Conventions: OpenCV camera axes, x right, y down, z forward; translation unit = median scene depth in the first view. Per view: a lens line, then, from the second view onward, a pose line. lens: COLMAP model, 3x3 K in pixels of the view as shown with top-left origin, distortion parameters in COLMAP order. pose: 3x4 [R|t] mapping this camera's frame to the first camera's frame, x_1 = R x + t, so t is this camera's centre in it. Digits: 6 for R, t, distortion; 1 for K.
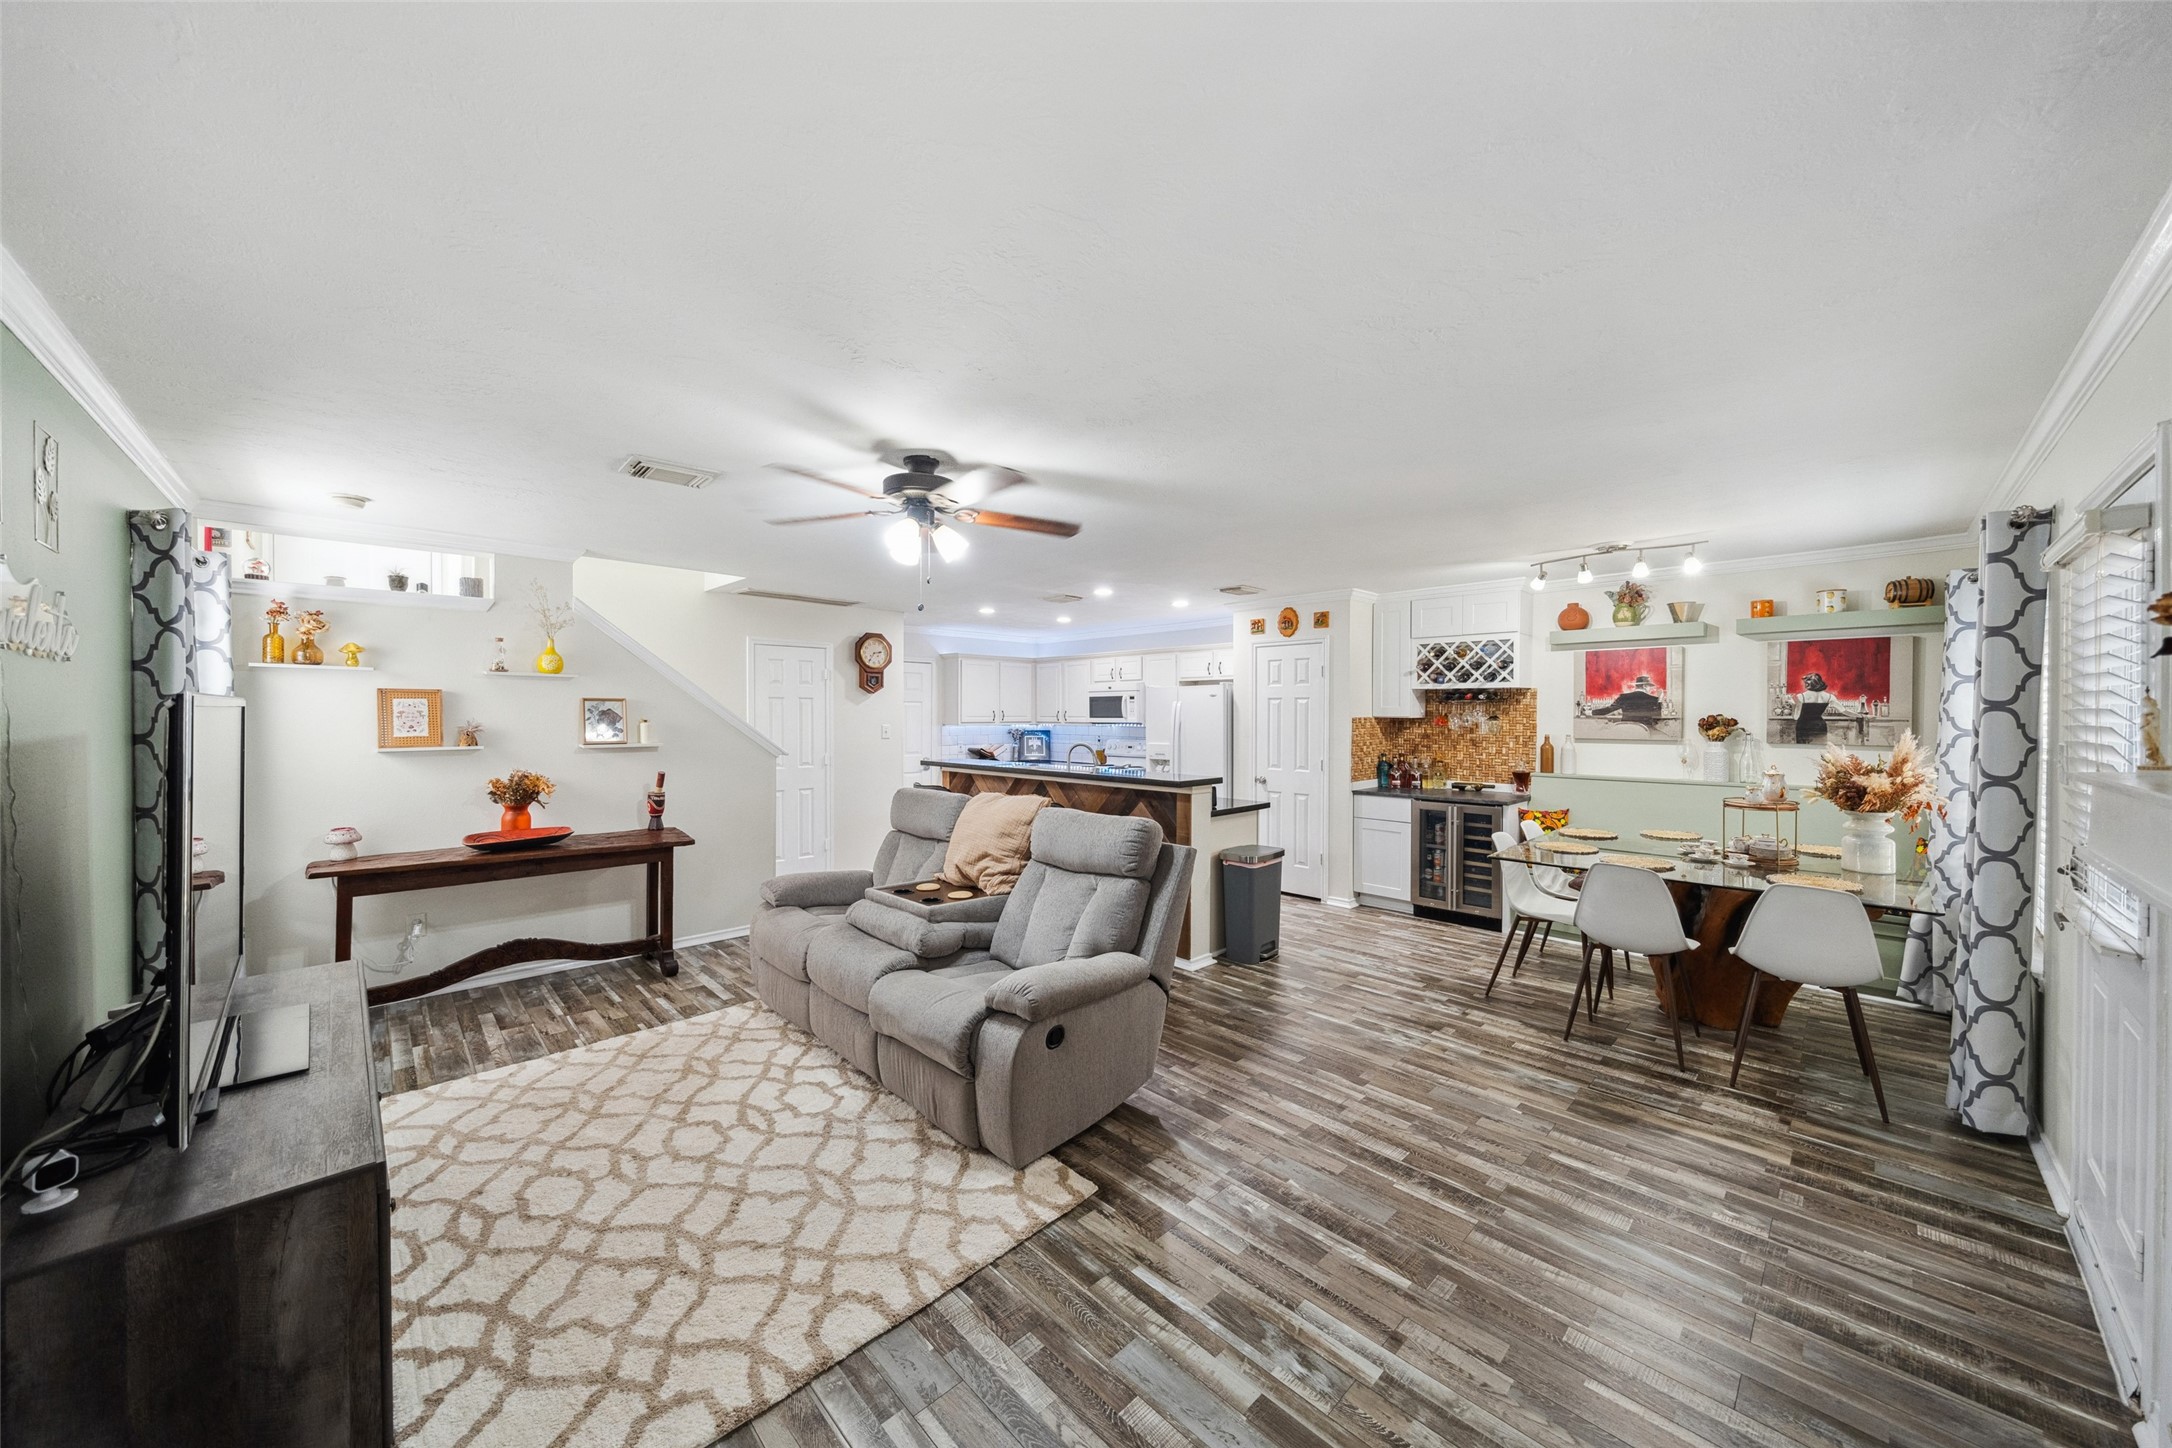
lens RADIAL K [[763.7, 0, 1085.3], [0, 763.7, 712.2], [0, 0, 1]] dist [-0.004395, 0.000266]
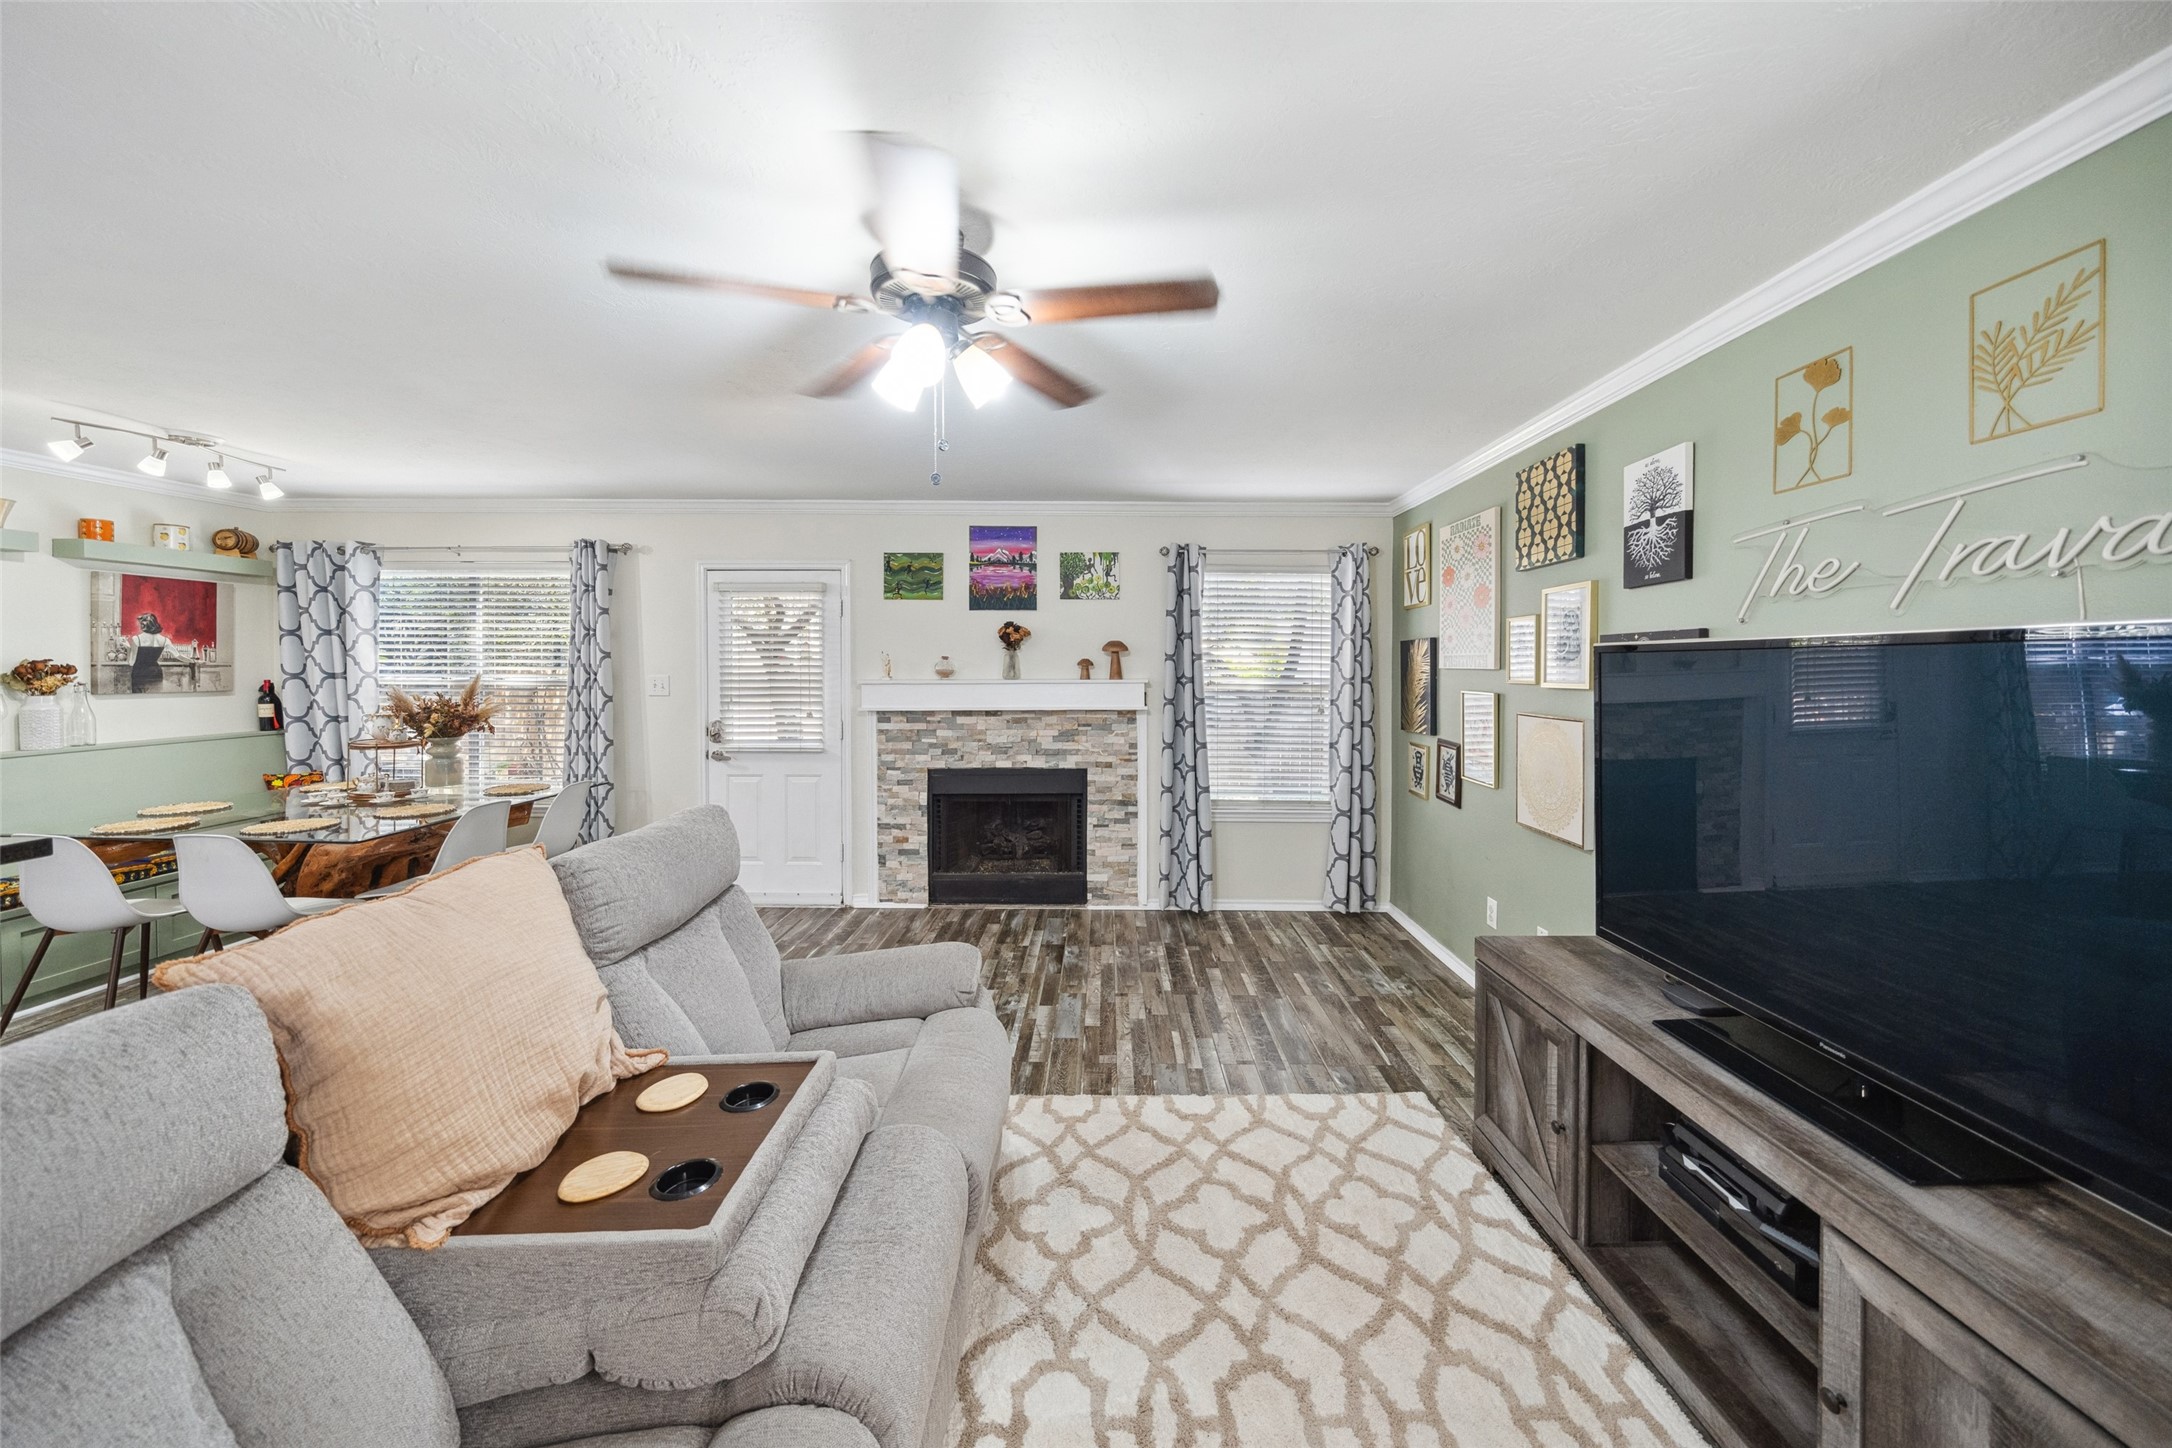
lens RADIAL K [[763.7, 0, 1106.6], [0, 763.7, 674.5], [0, 0, 1]] dist [-0.004395, 0.000266]
pose [[-0.725241, -0.009207, 0.688434, -0.488334], [-0.002461, 0.999939, 0.010781, 0.008687], [-0.688491, 0.006125, -0.725219, 0.900751]]
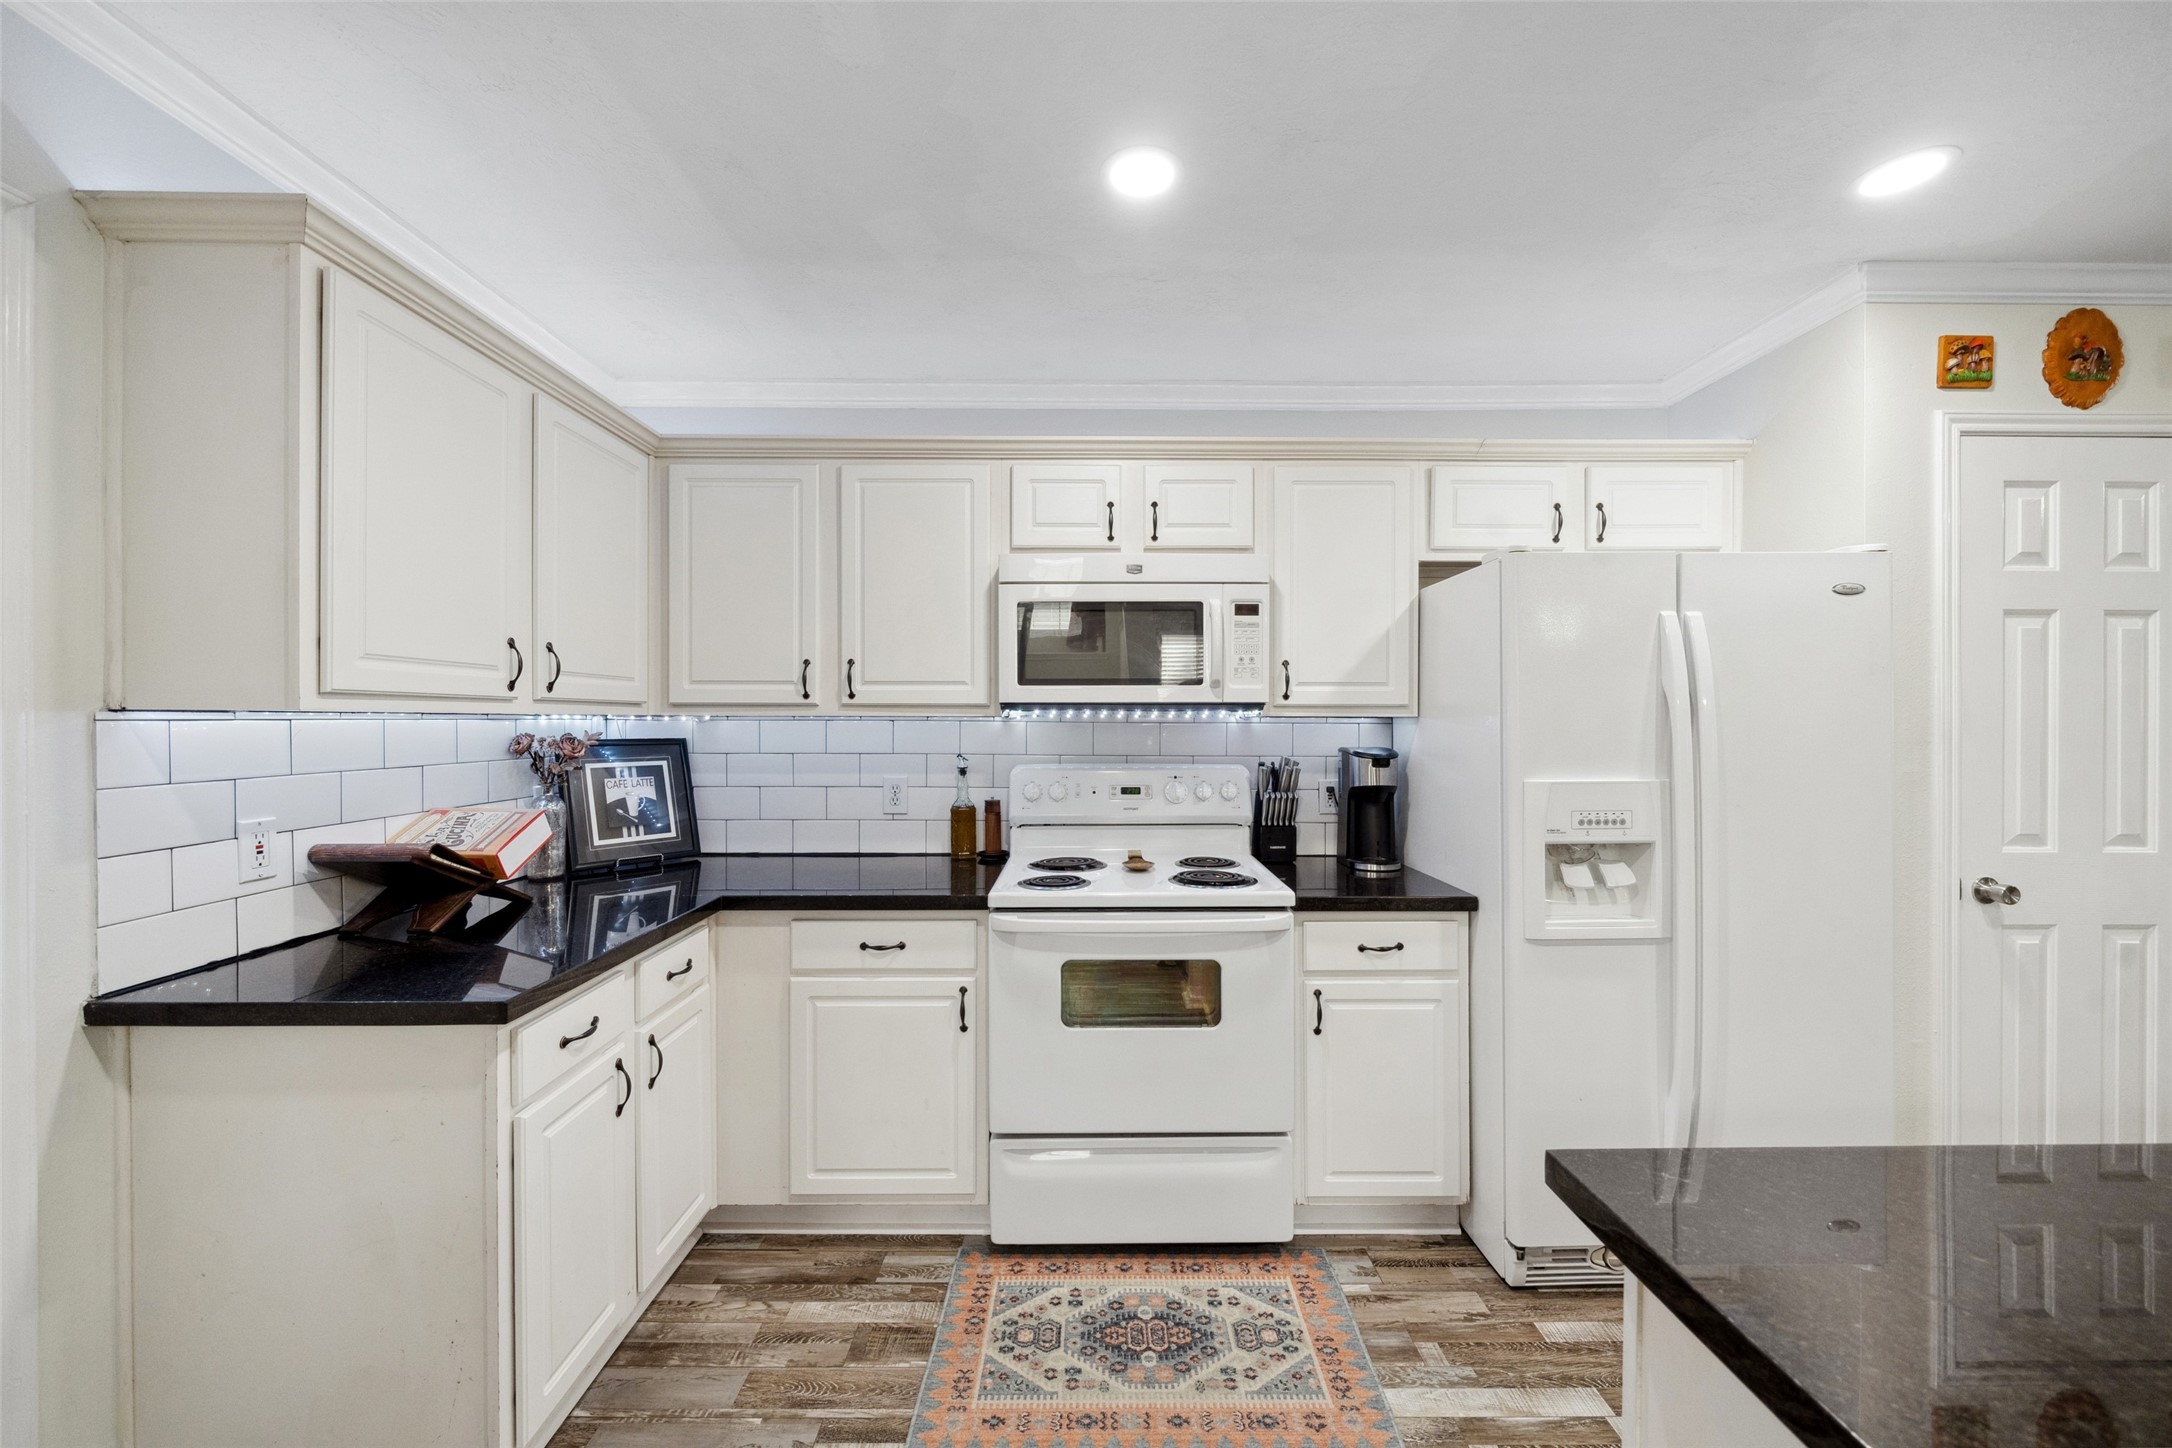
lens RADIAL K [[814.3, 0, 1069.2], [0, 814.3, 720.7], [0, 0, 1]] dist [-0.003356, 0.000249]
pose [[0.691520, 0.000734, 0.722357, -0.343283], [-0.001762, 0.999998, 0.000671, 0.035997], [-0.722356, -0.001737, 0.691520, 1.536178]]
